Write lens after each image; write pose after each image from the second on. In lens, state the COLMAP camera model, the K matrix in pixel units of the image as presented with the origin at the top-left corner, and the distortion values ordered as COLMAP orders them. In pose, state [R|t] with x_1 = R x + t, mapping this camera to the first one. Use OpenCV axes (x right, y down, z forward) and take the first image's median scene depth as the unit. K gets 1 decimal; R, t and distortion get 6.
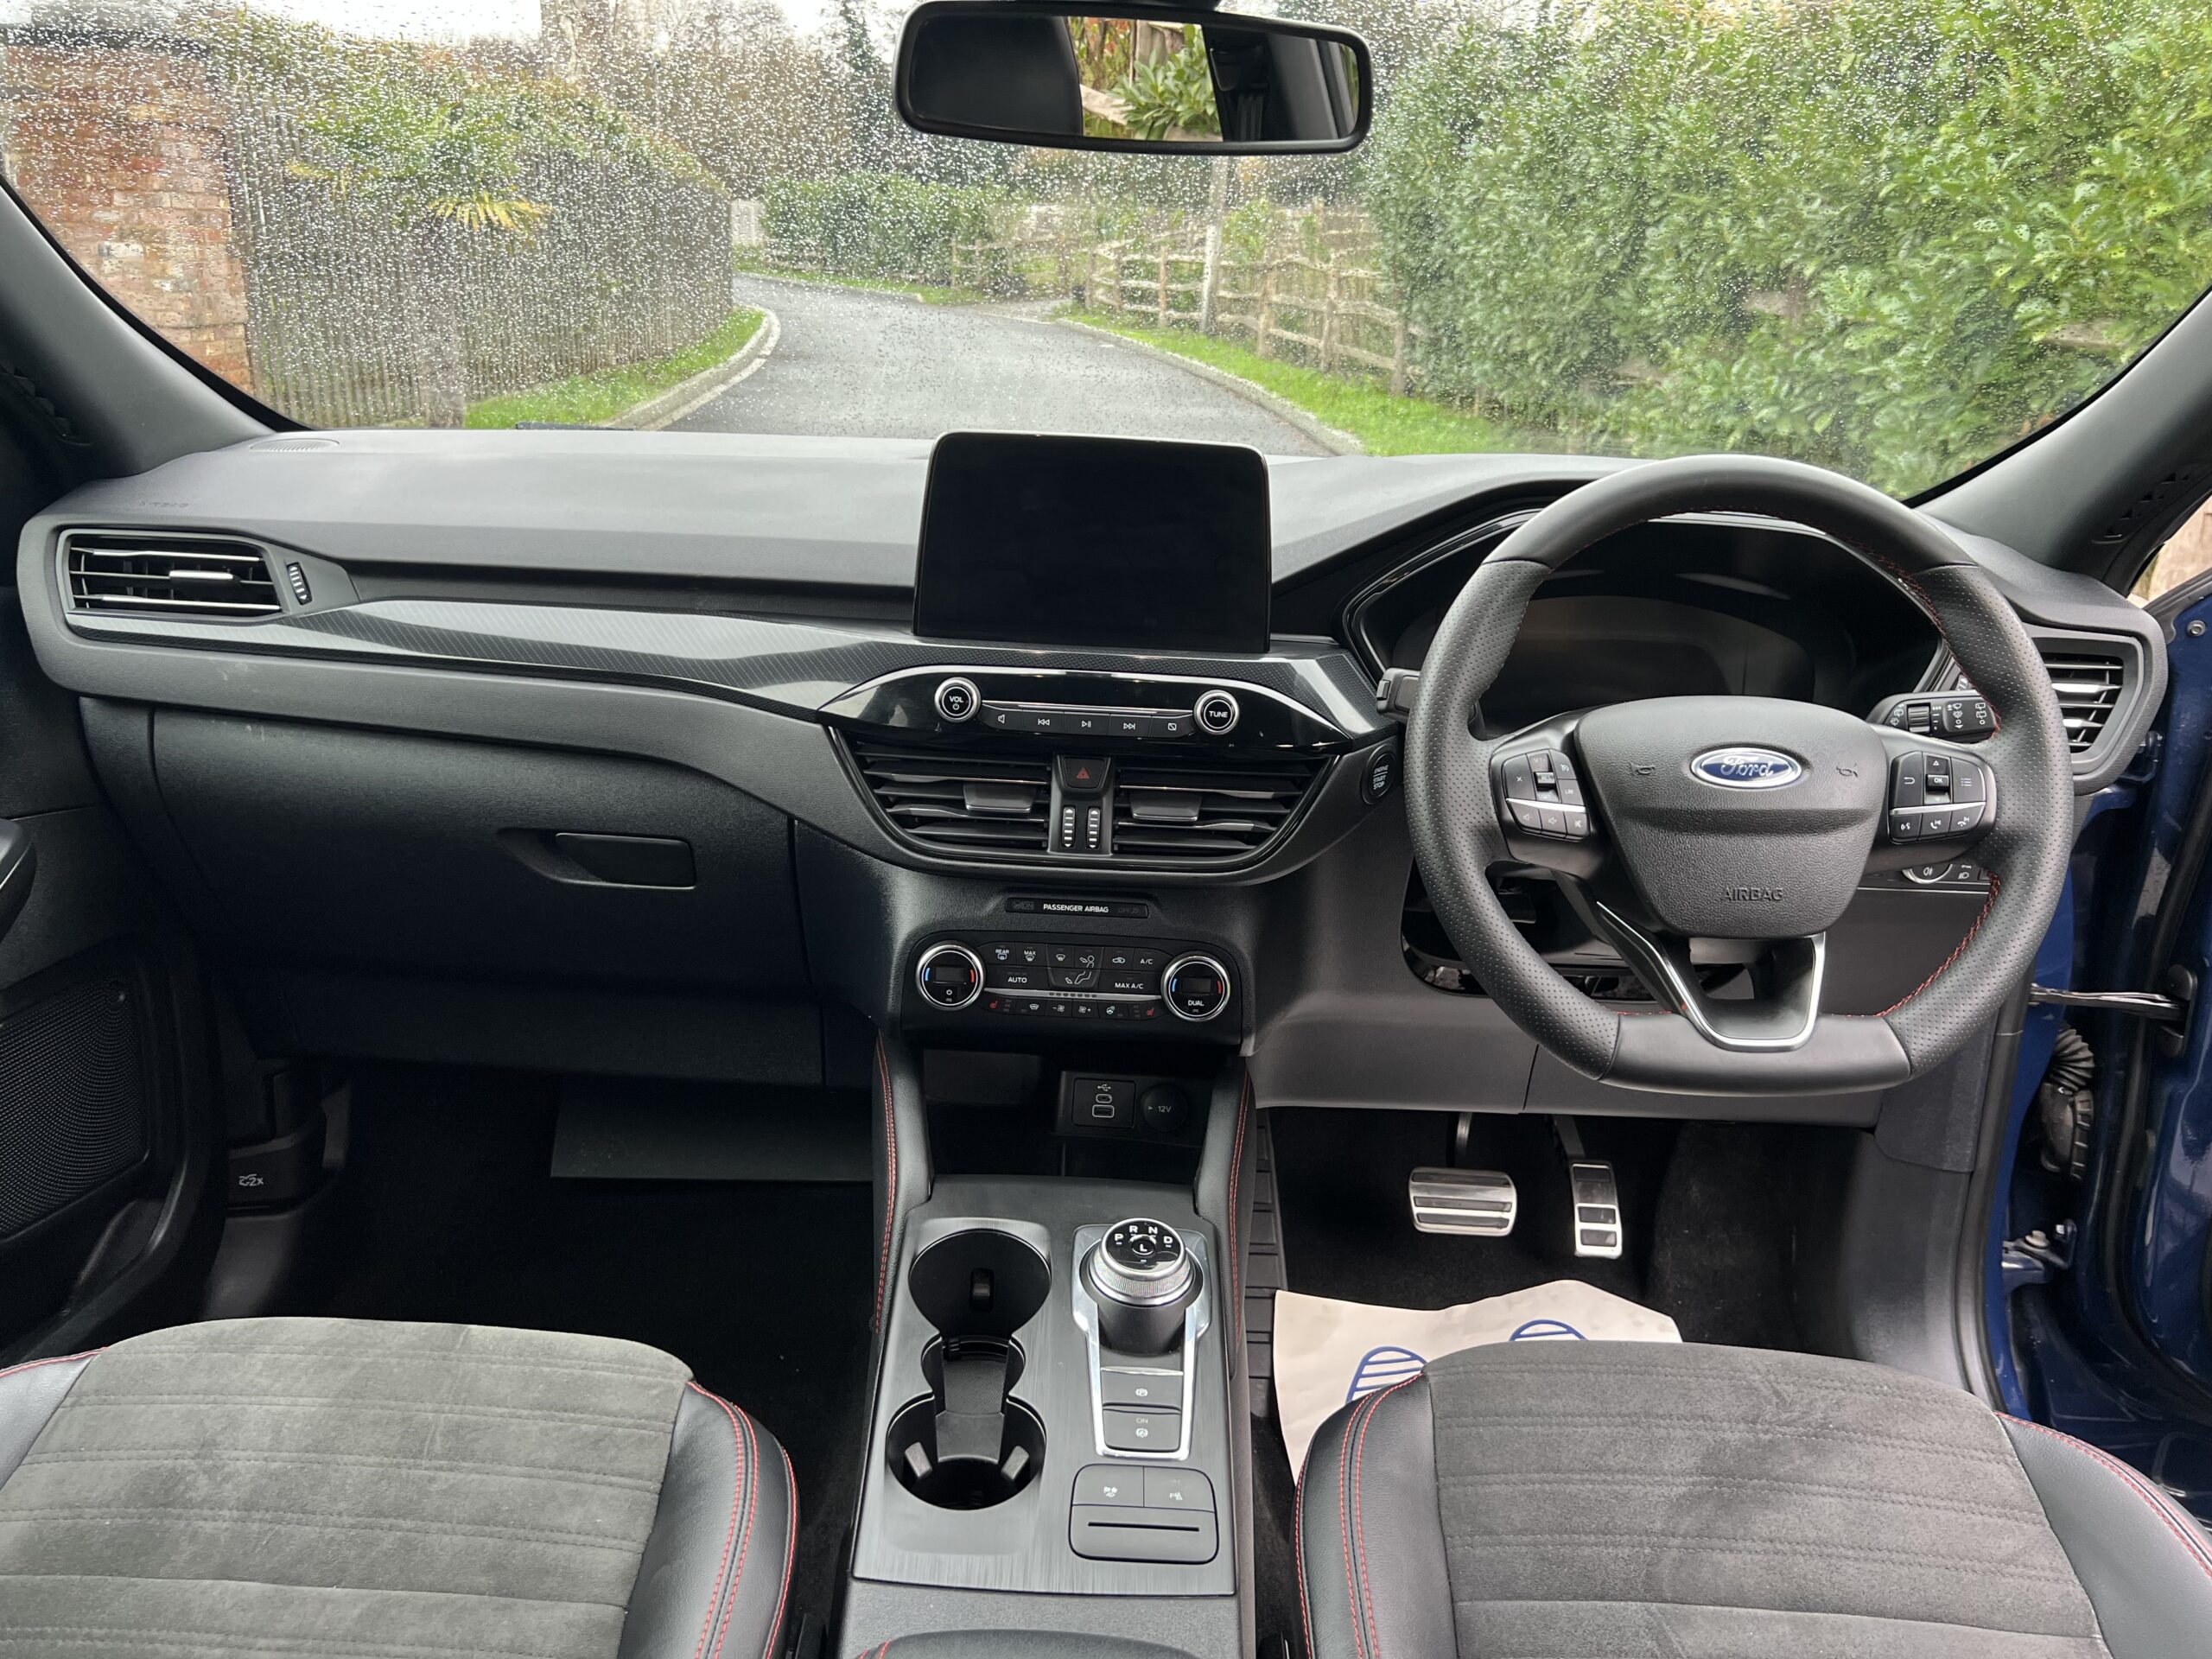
lens RADIAL K [[1659.9, 0, 1075.2], [0, 1659.9, 832.5], [0, 0, 1]] dist [0.049430, -0.065547]
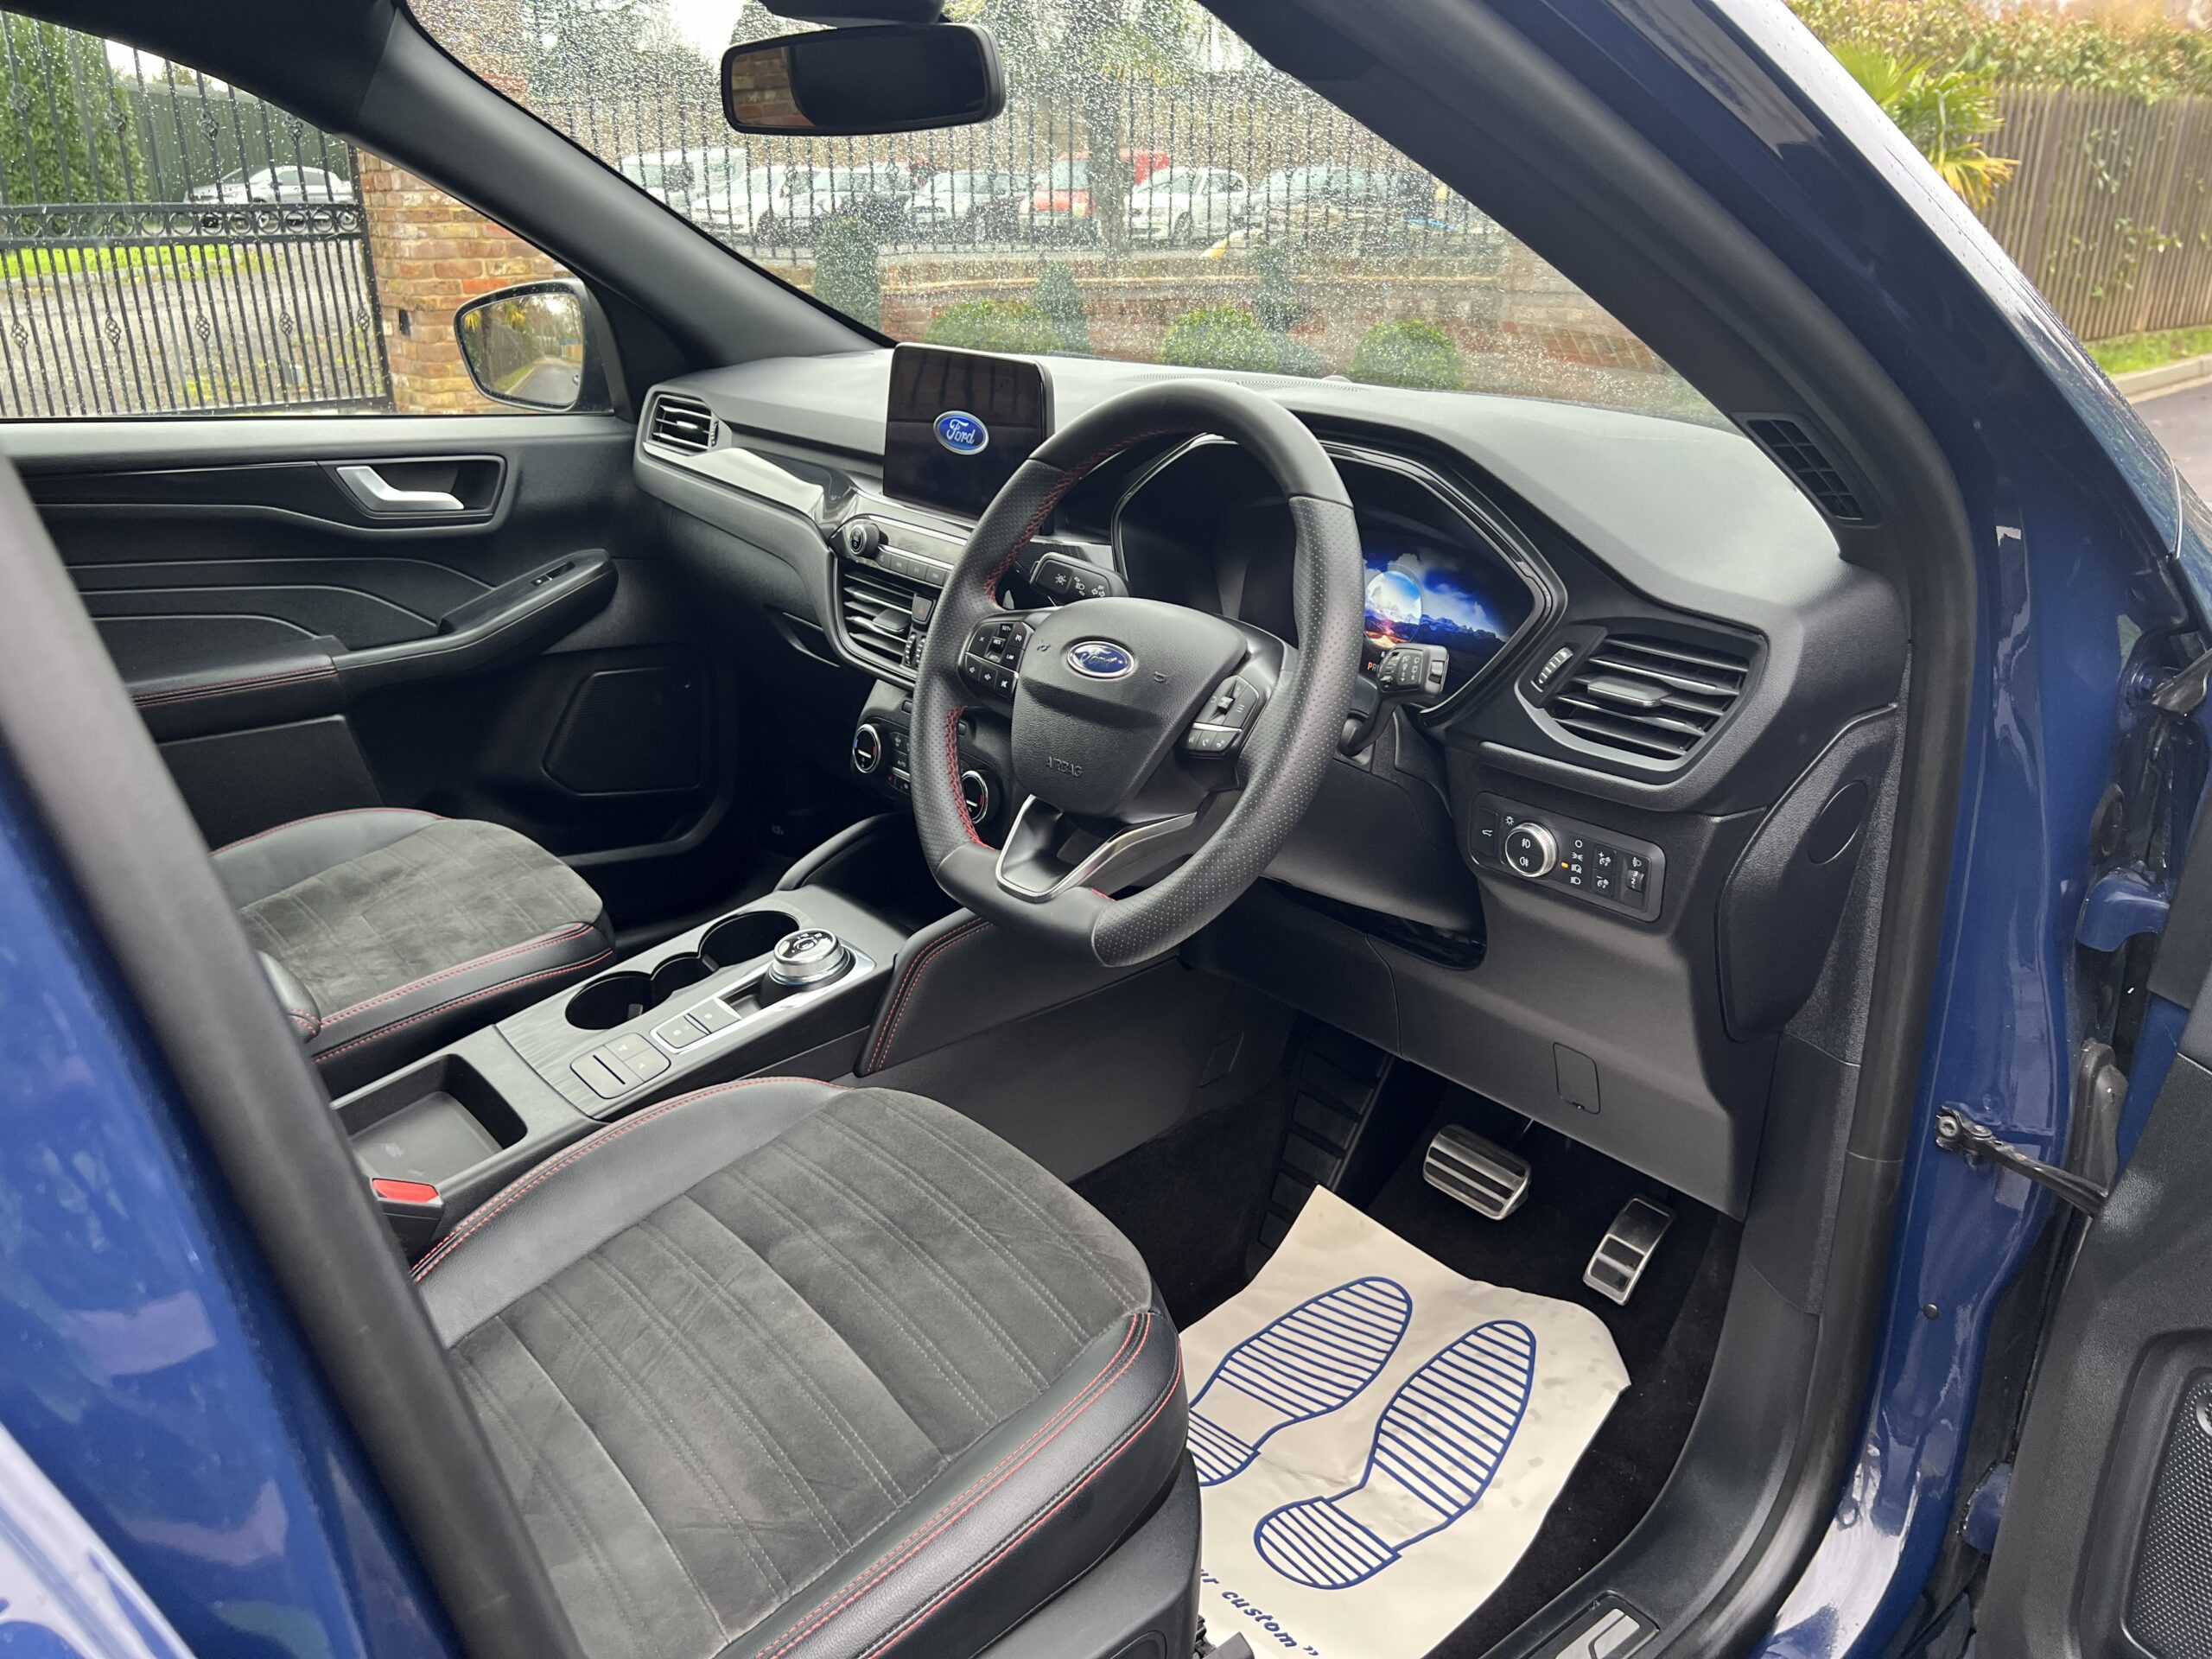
lens RADIAL K [[1659.9, 0, 1096.7], [0, 1659.9, 816.2], [0, 0, 1]] dist [0.049430, -0.065547]
pose [[0.641964, 0.228252, -0.731972, 1.048520], [-0.223531, 0.968906, 0.106091, -0.045678], [0.733428, 0.095512, 0.673024, 0.228577]]
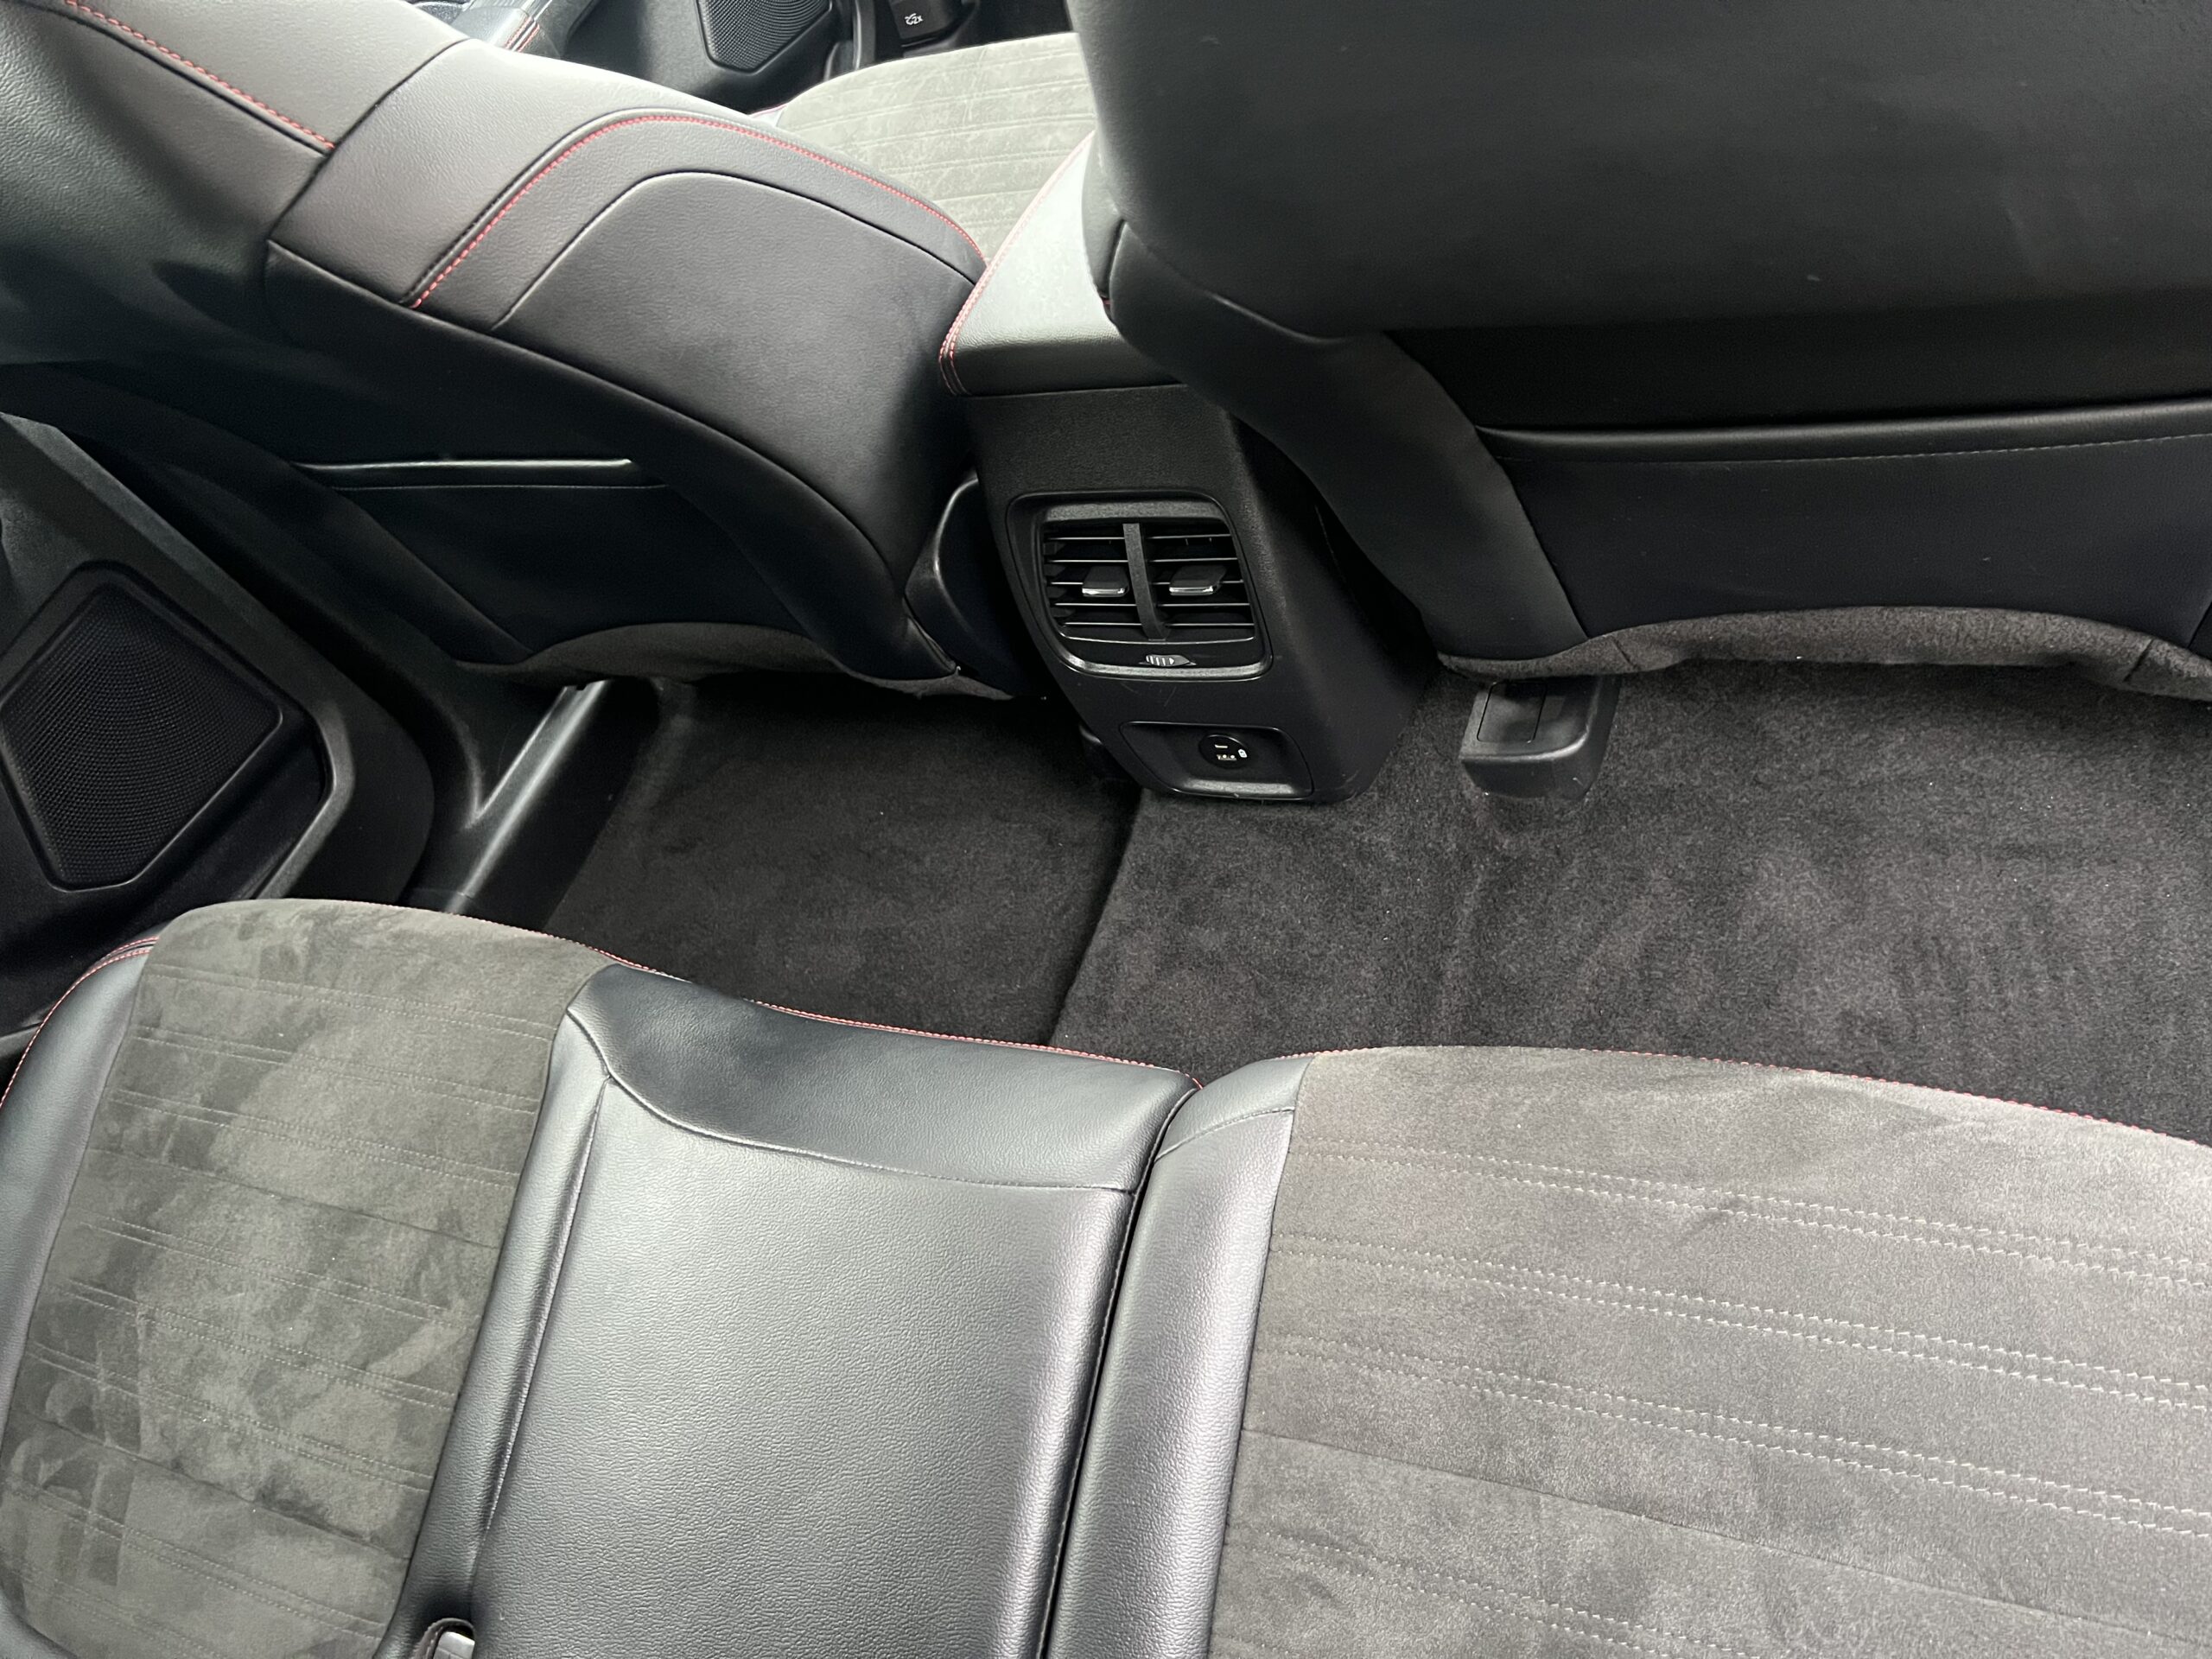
lens RADIAL K [[1659.9, 0, 1093.5], [0, 1659.9, 810.6], [0, 0, 1]] dist [0.049430, -0.065547]
pose [[0.868154, 0.015361, -0.496057, 0.377141], [0.271604, 0.821854, 0.500787, 0.116720], [0.415379, -0.569491, 0.709324, -0.313156]]
